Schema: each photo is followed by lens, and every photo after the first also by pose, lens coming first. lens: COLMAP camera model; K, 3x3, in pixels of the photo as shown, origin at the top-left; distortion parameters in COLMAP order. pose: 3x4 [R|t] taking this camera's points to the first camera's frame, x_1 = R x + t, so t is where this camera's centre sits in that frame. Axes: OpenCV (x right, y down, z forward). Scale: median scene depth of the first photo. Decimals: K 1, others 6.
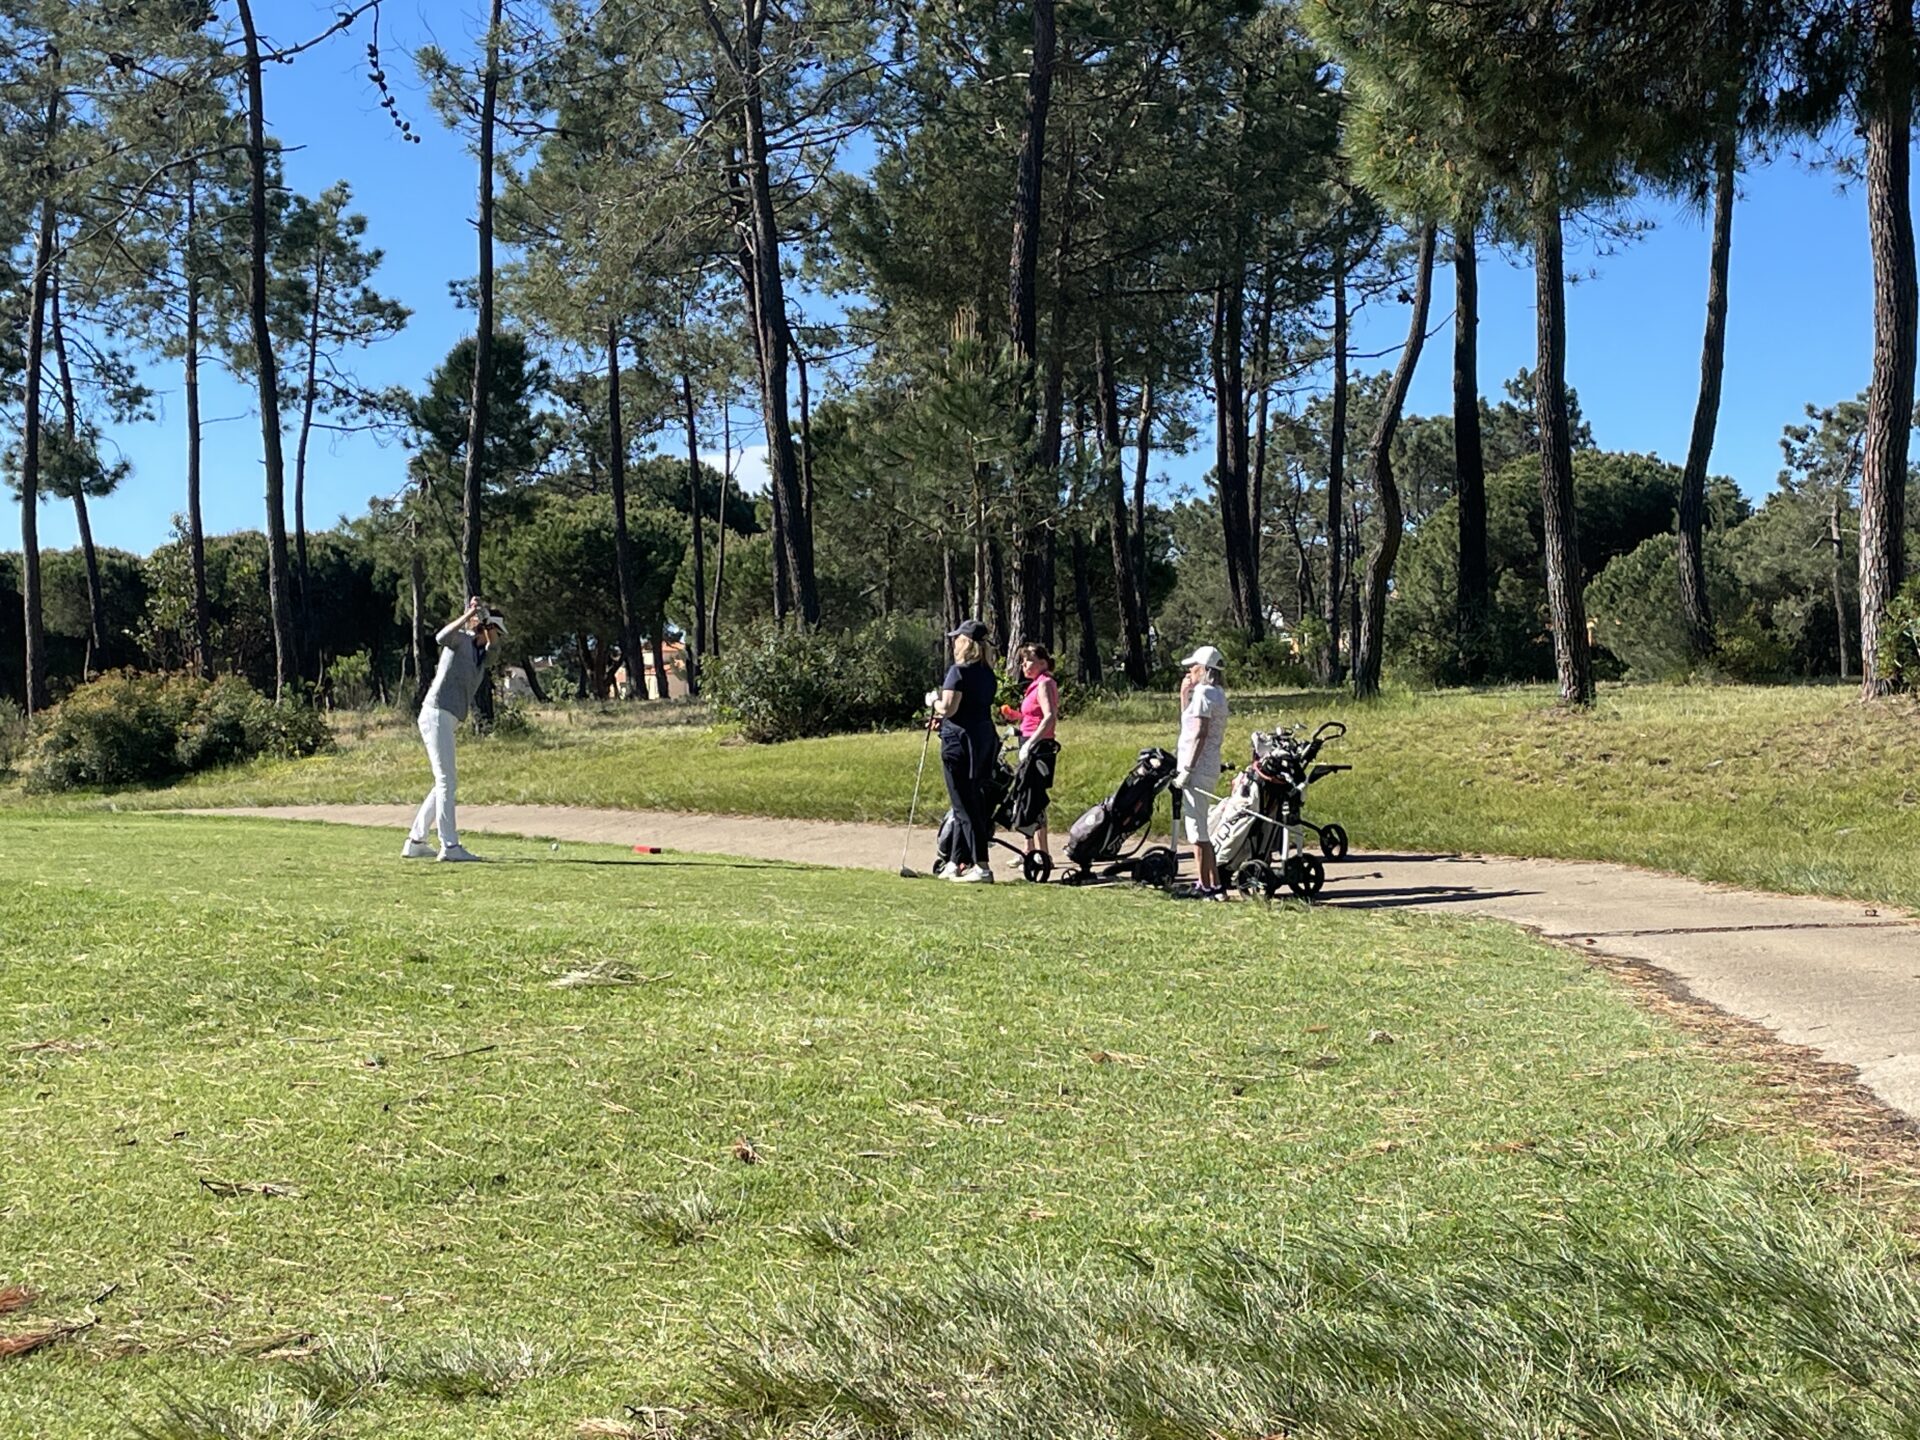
lens RADIAL K [[3129.6, 0, 959.7], [0, 3129.6, 721.2], [0, 0, 1]] dist [0.030104, 0.000000]
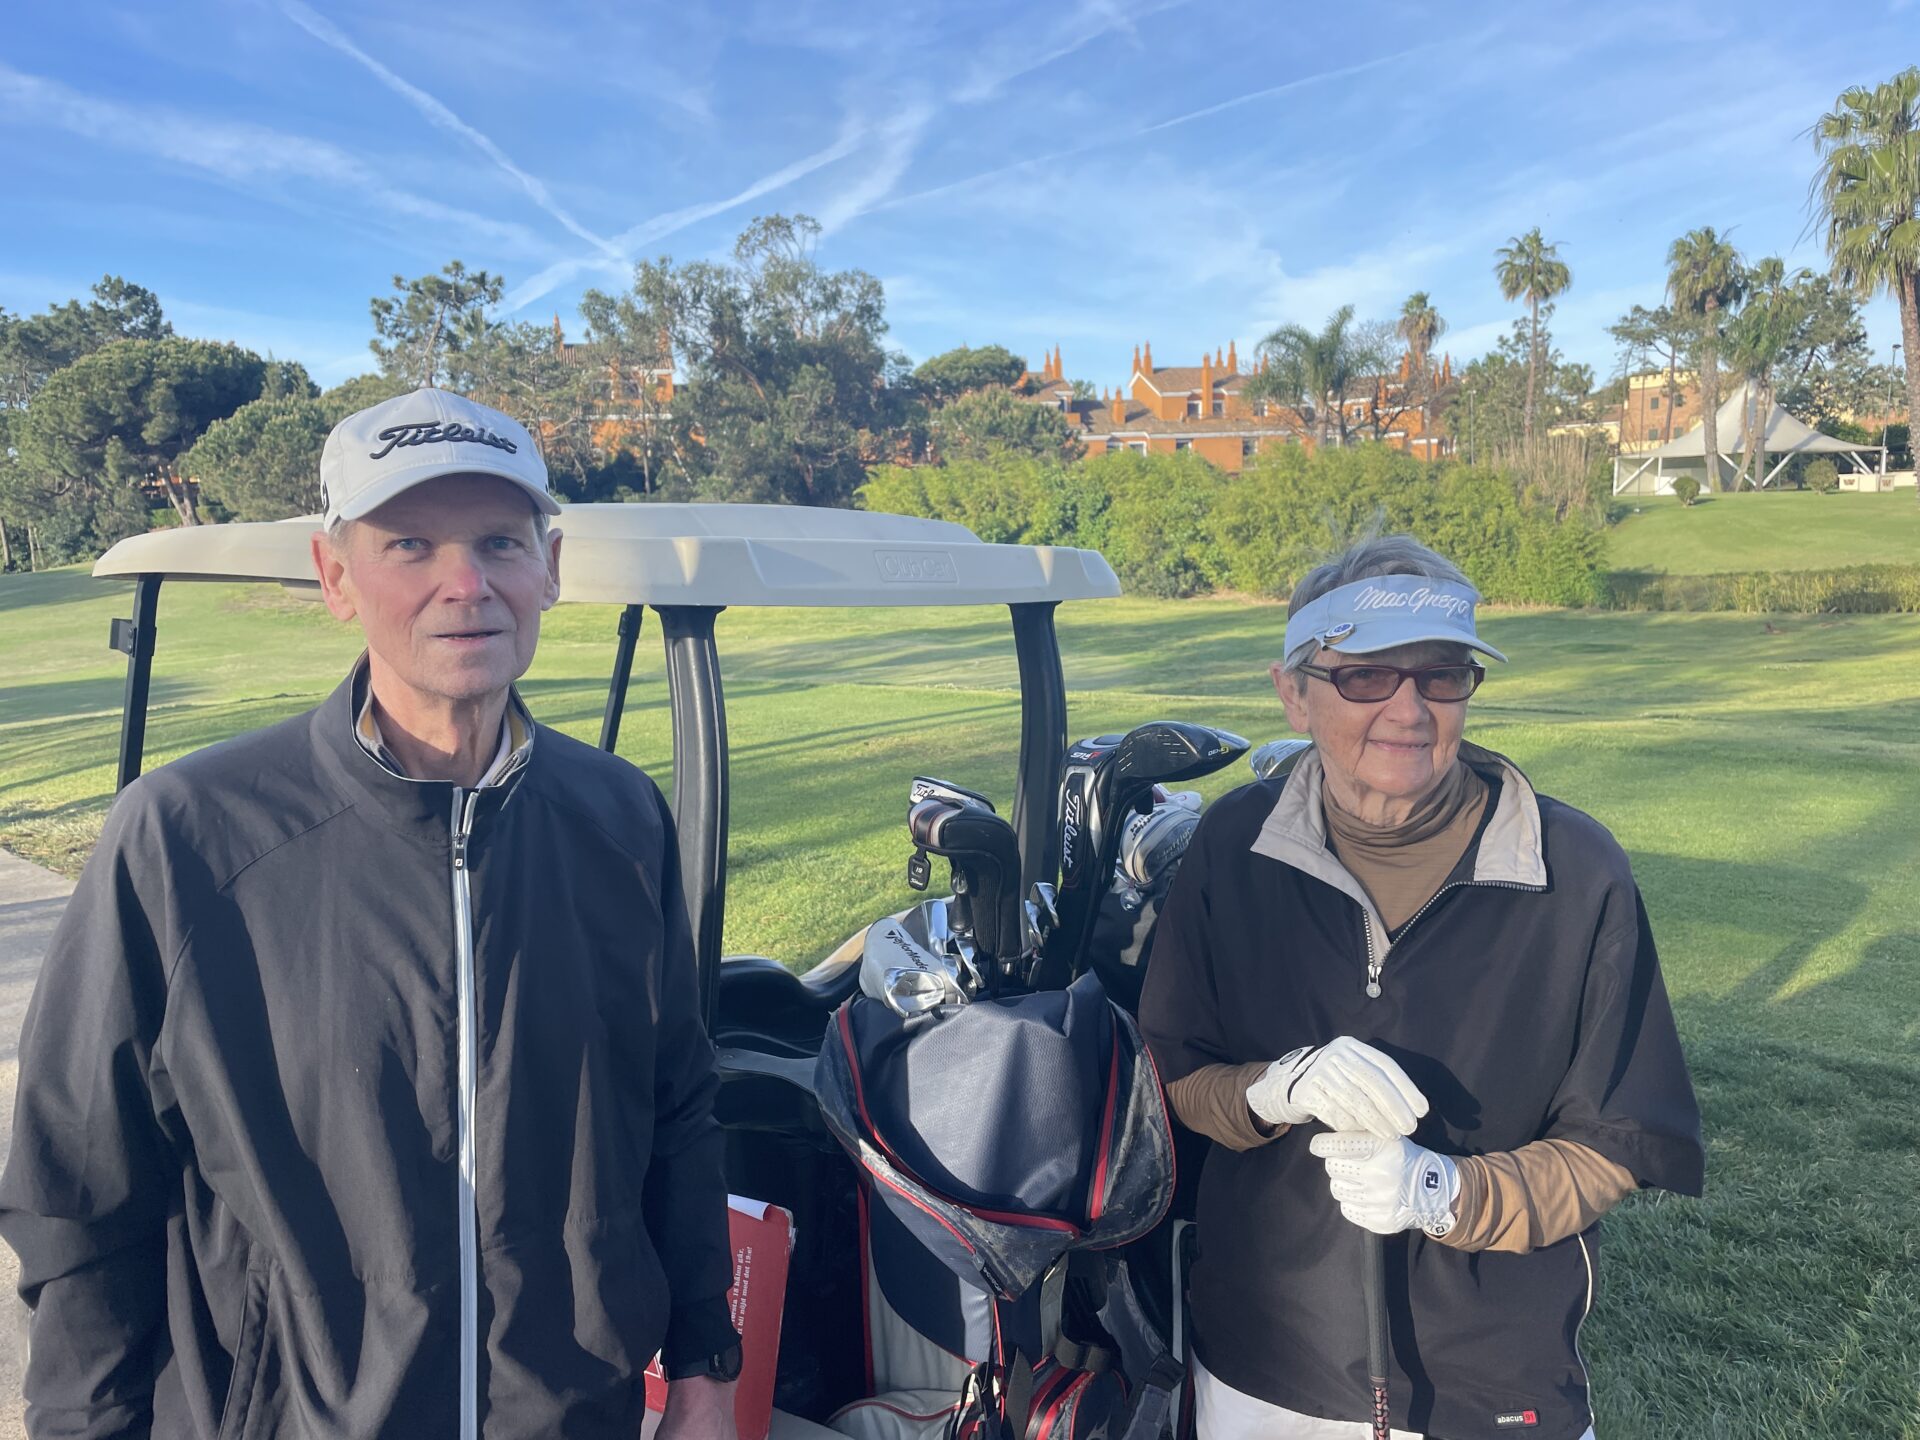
lens RADIAL K [[1442.8, 0, 961.8], [0, 1442.8, 725.8], [0, 0, 1]] dist [0.072626, -0.097417]
pose [[0.771910, -0.137670, 0.620646, 0.071688], [0.049408, 0.986309, 0.157331, -0.012757], [-0.633809, -0.090780, 0.768144, 0.406765]]
